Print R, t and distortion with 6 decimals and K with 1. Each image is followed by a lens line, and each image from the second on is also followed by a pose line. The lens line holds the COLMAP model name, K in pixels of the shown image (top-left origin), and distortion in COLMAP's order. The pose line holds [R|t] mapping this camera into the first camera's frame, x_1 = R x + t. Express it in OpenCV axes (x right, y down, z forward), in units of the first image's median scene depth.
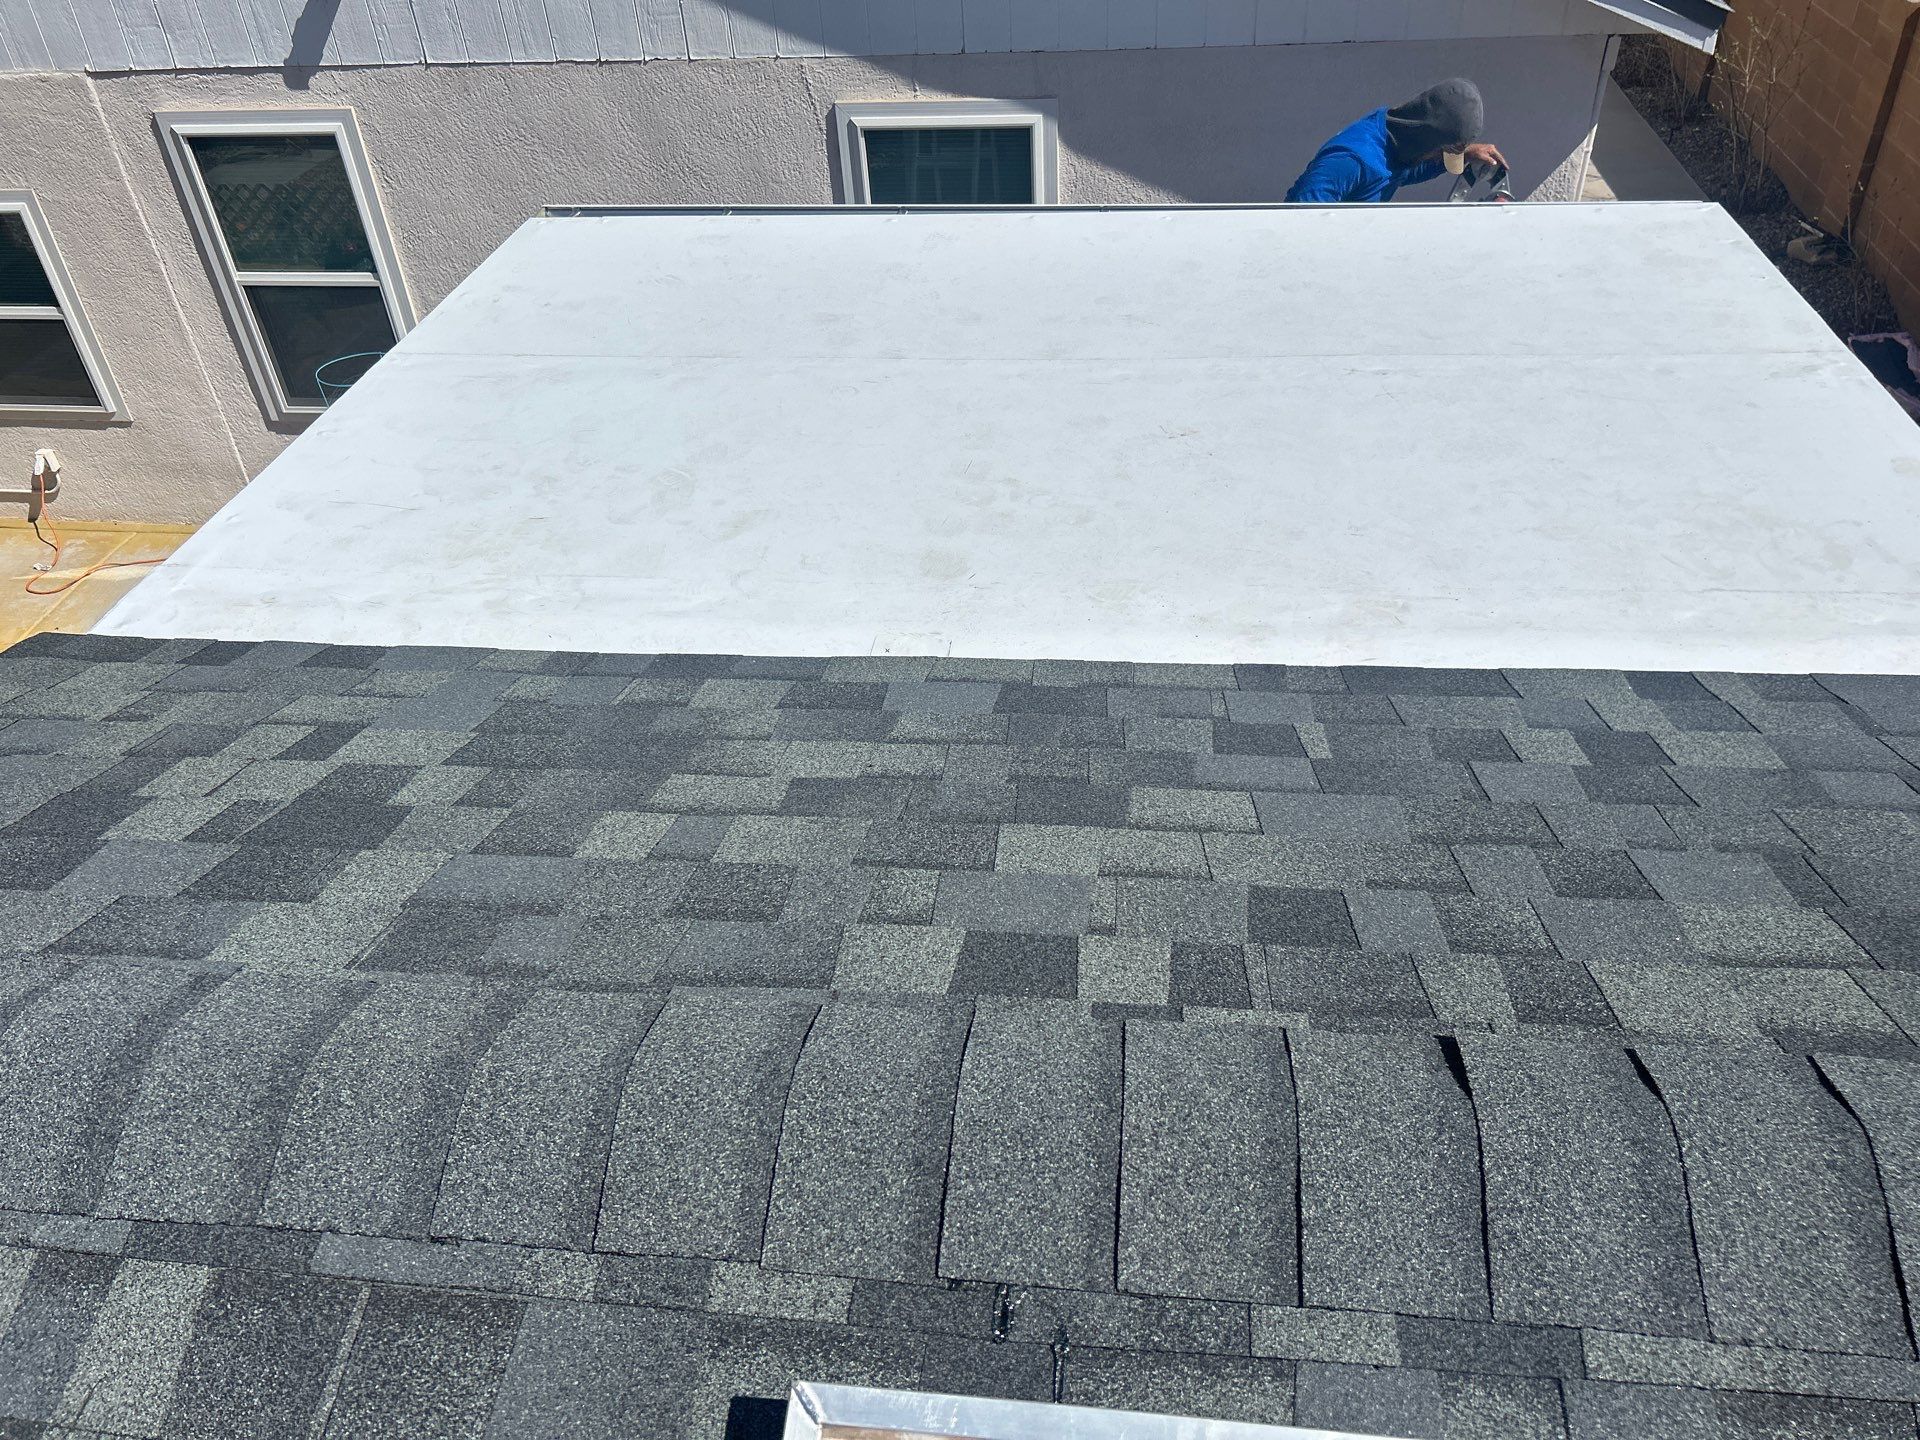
lens RADIAL K [[1456.7, 0, 941.4], [0, 1456.7, 716.5], [0, 0, 1]] dist [0.031579, 0.011527]
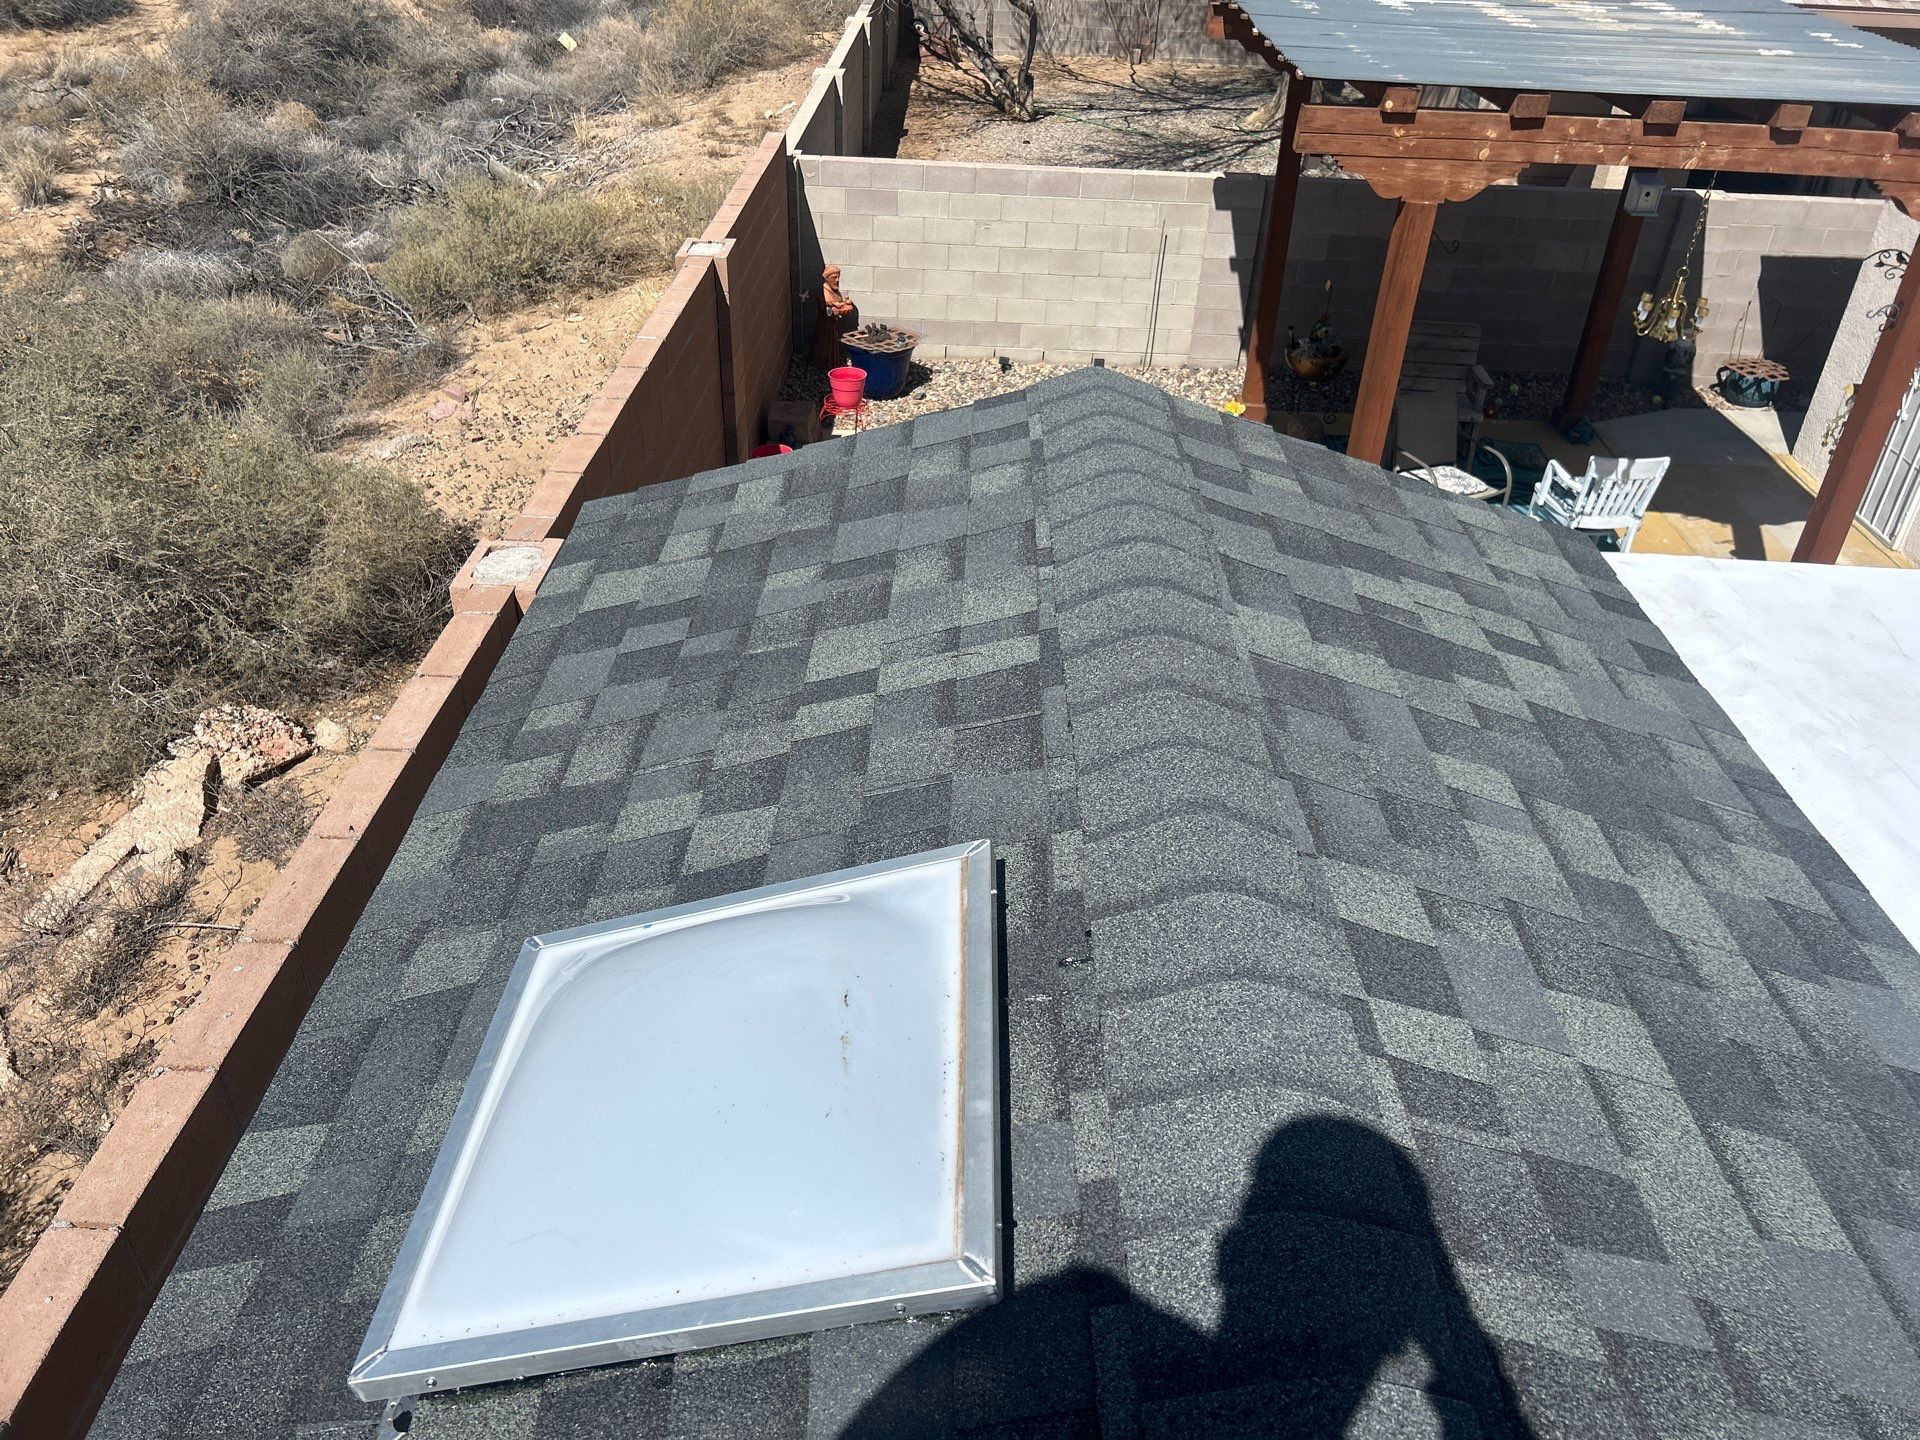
lens RADIAL K [[1456.7, 0, 941.4], [0, 1456.7, 716.5], [0, 0, 1]] dist [0.031579, 0.011527]
pose [[0.097963, 0.594898, -0.797809, 0.693749], [-0.650912, 0.644717, 0.400817, -0.152429], [0.752806, 0.480038, 0.450385, 0.112464]]
